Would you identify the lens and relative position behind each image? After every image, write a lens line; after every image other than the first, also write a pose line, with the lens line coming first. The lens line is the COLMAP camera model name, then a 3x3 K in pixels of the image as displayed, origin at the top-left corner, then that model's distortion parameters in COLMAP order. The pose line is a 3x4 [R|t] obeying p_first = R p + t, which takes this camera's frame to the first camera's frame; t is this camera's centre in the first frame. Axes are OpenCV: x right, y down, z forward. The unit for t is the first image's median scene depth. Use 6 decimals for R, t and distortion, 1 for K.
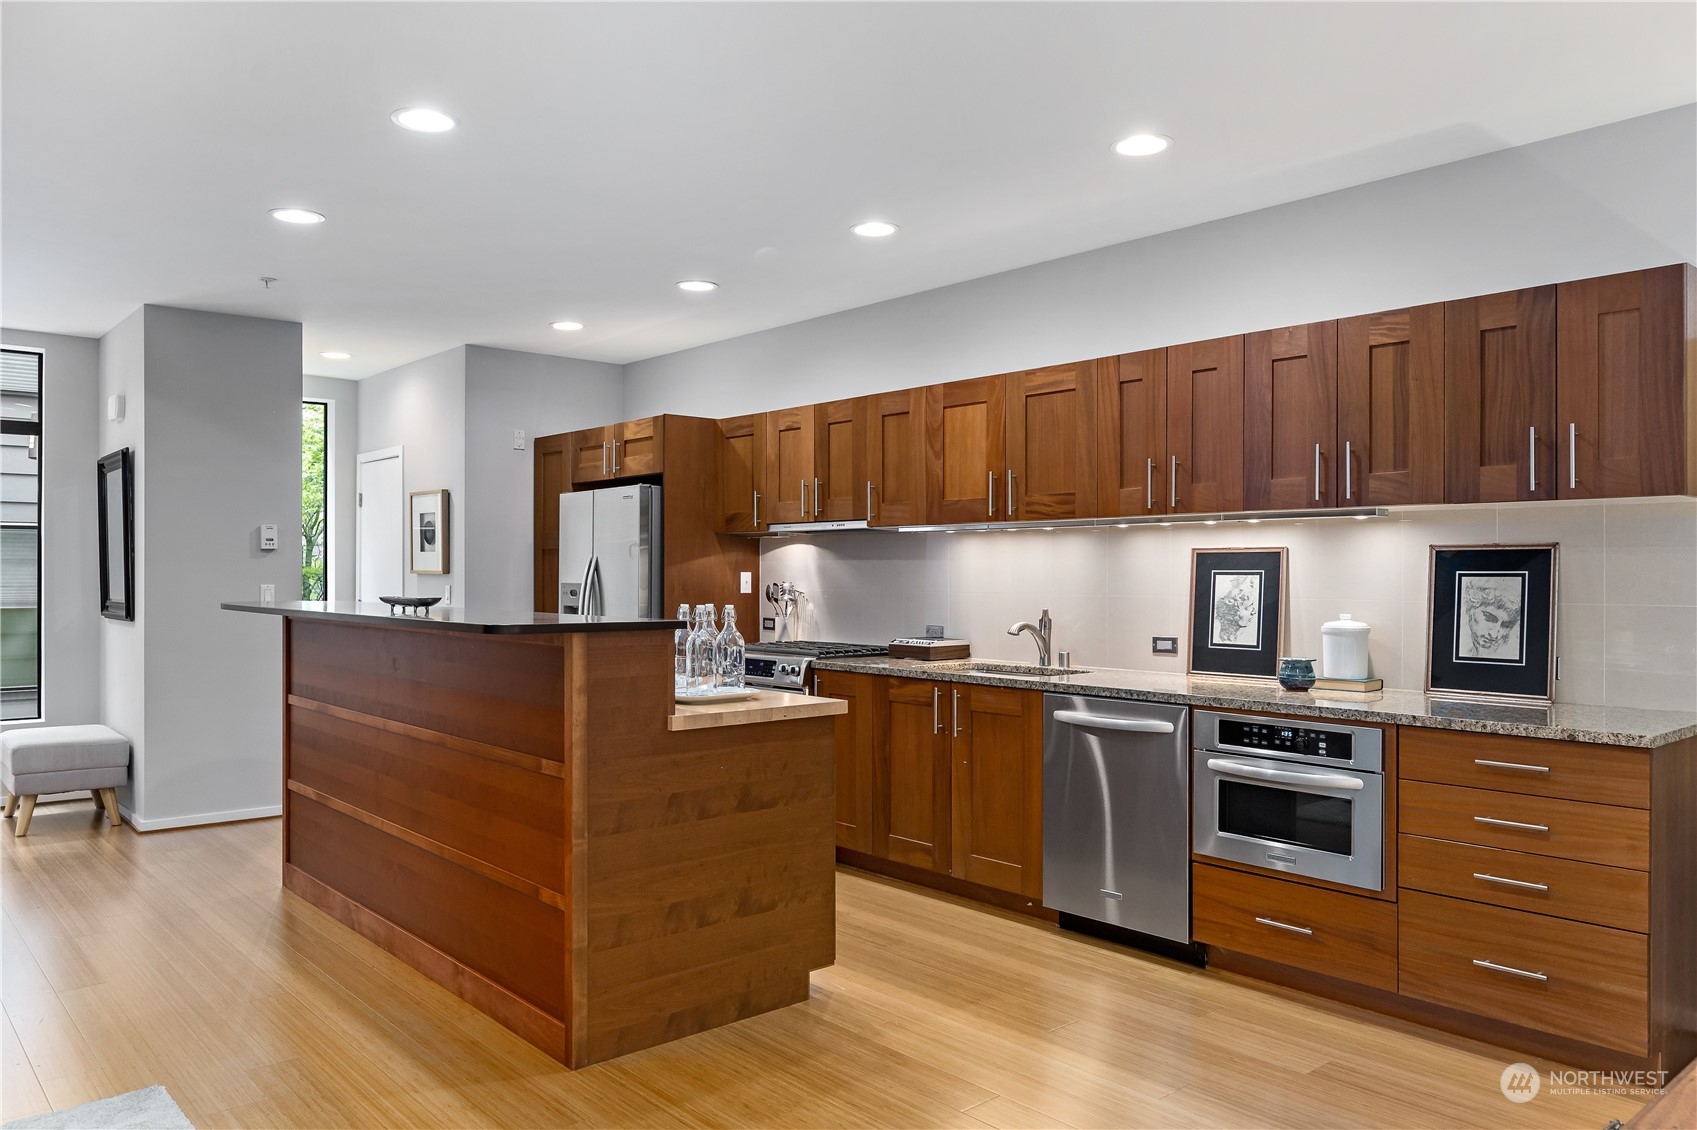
lens RADIAL K [[1193.5, 0, 846.0], [0, 1193.5, 571.4], [0, 0, 1]] dist [-0.001297, 0.000511]
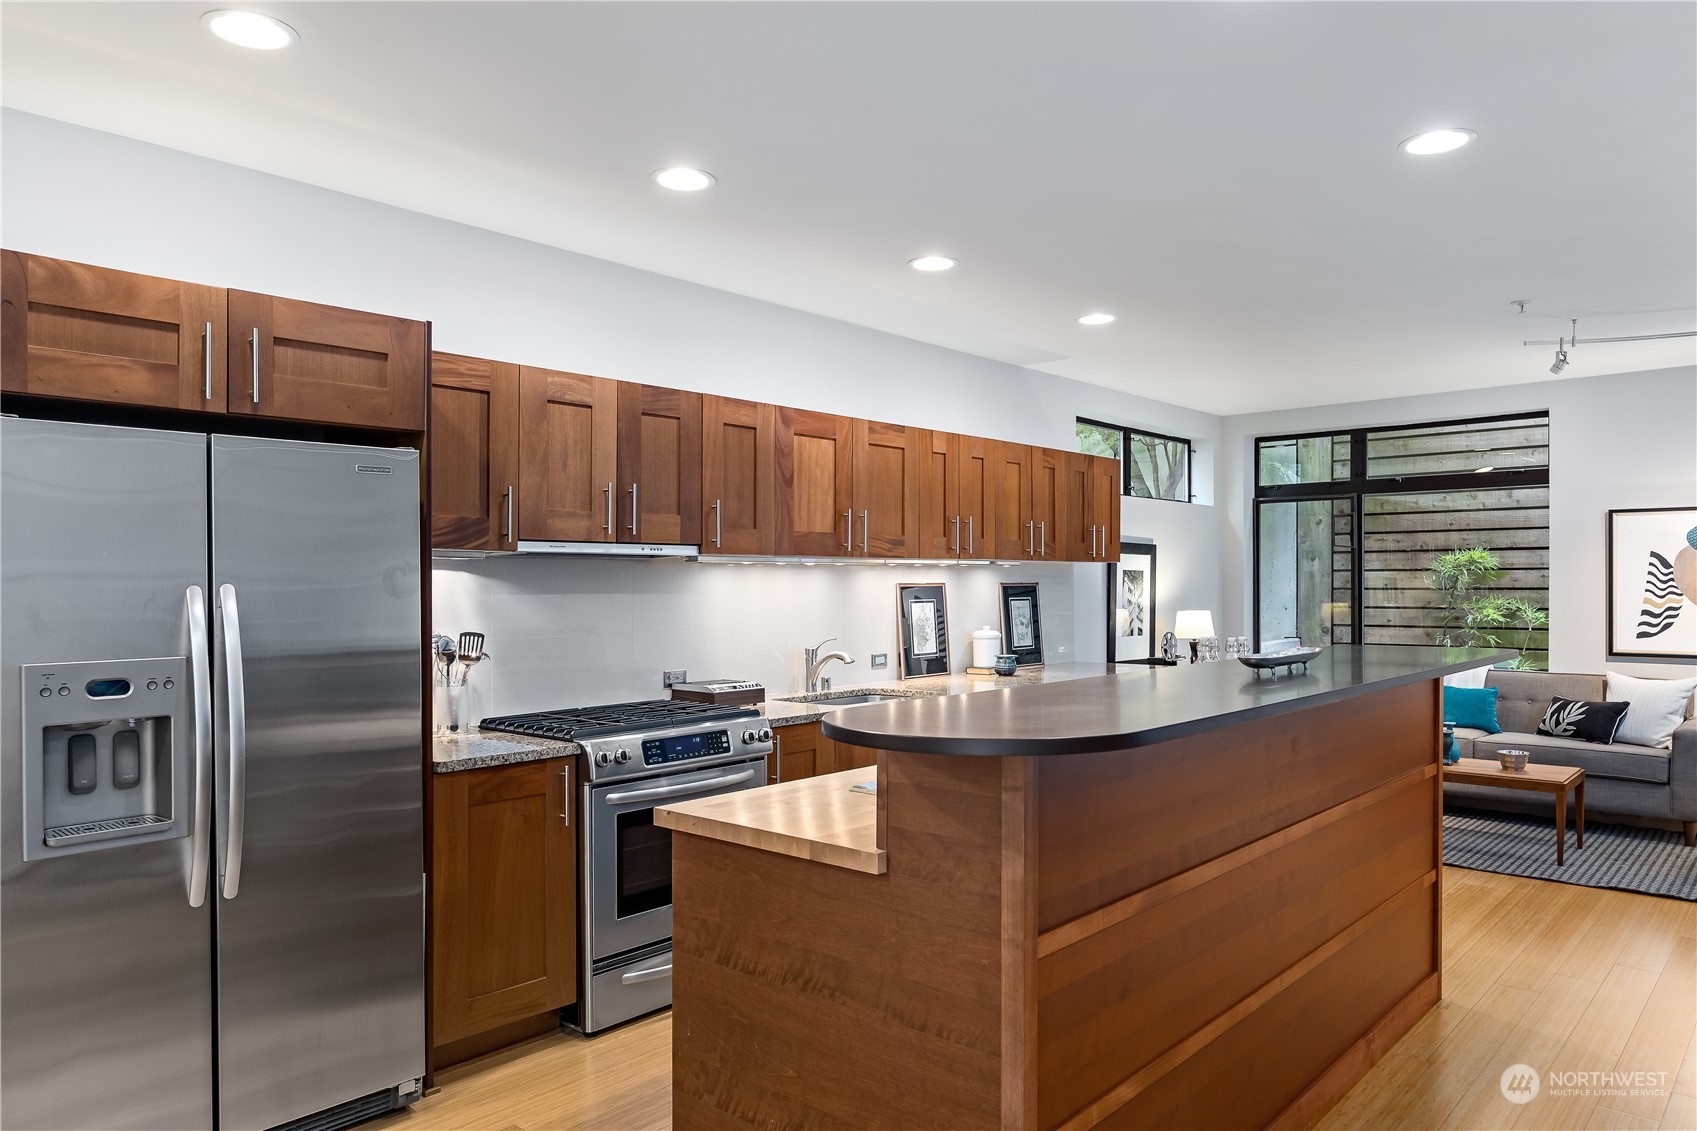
lens RADIAL K [[1121.6, 0, 818.7], [0, 1121.6, 602.5], [0, 0, 1]] dist [0.000112, -0.005254]
pose [[-0.102936, -0.018217, 0.994521, -0.982919], [0.006759, 0.999796, 0.019013, -0.023801], [-0.994665, 0.008679, -0.102791, 1.301102]]
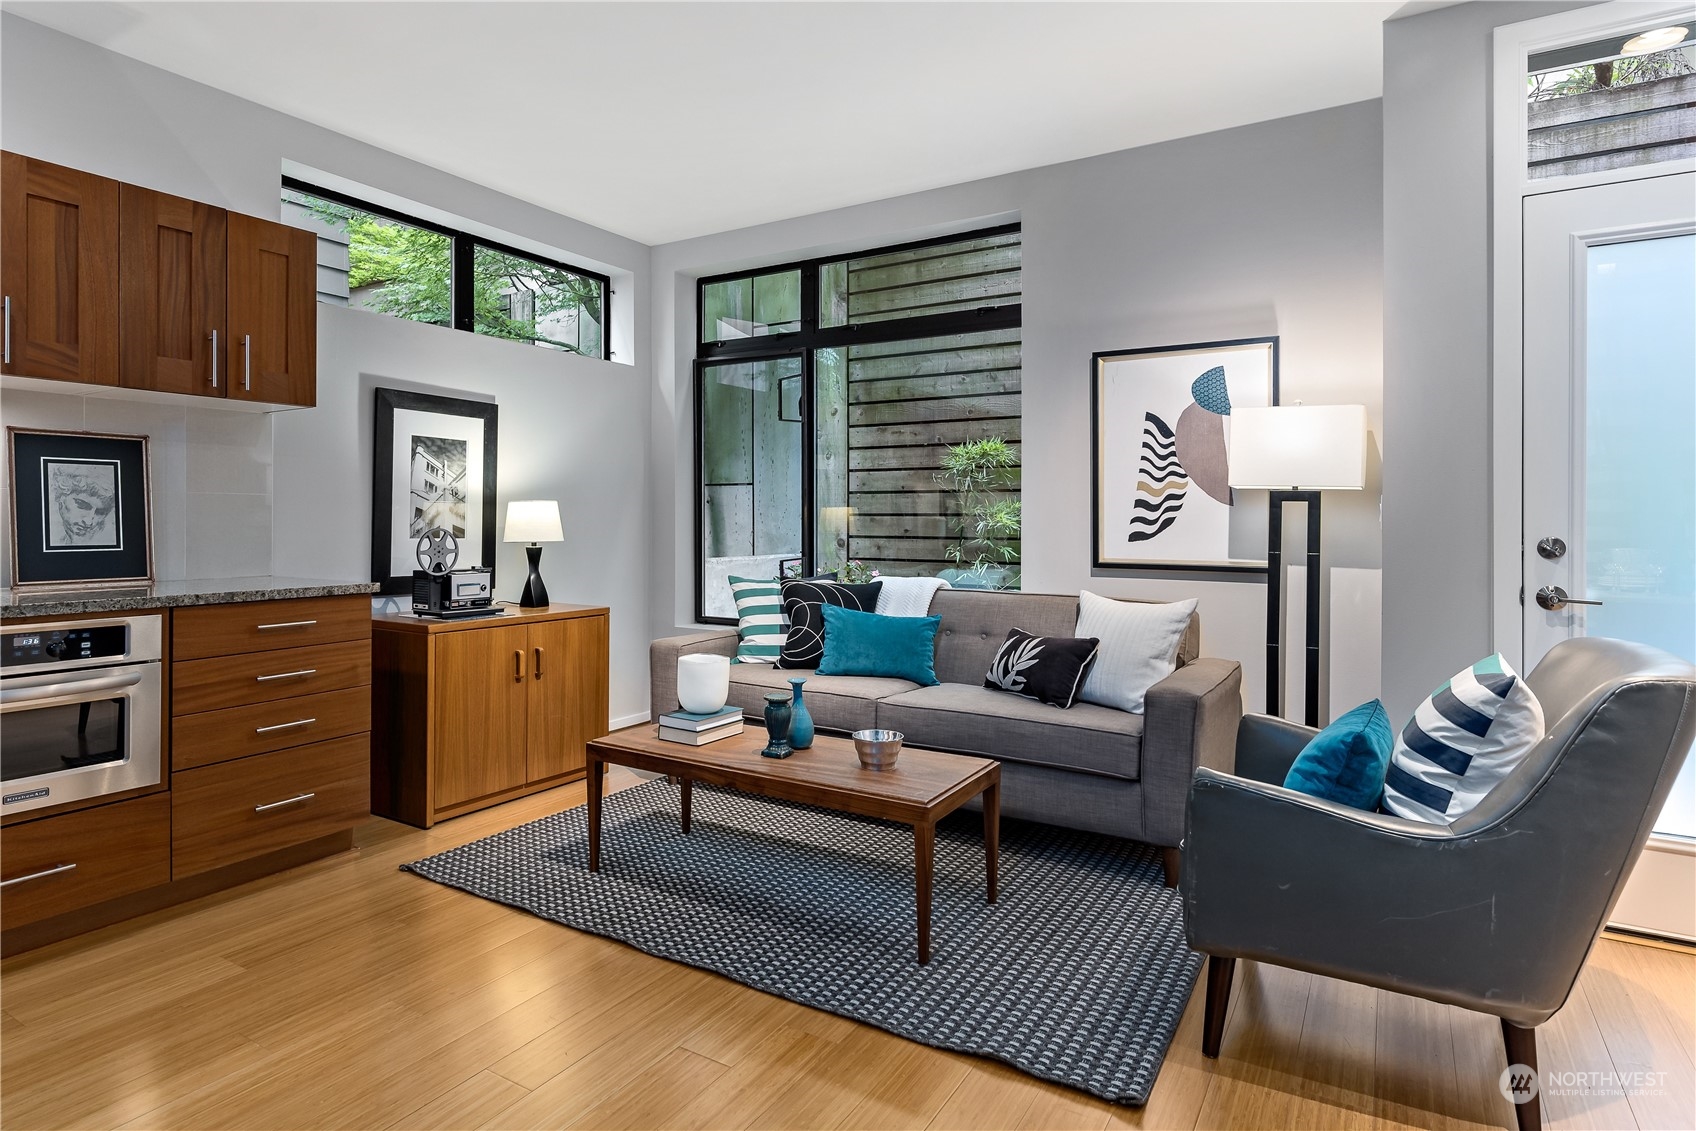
lens RADIAL K [[950.2, 0, 771.0], [0, 950.2, 521.6], [0, 0, 1]] dist [-0.005705, 0.000012]
pose [[-0.263907, -0.004381, 0.964538, -0.330113], [-0.003441, 0.999988, 0.003601, 0.042067], [-0.964542, -0.002369, -0.263919, 0.575832]]
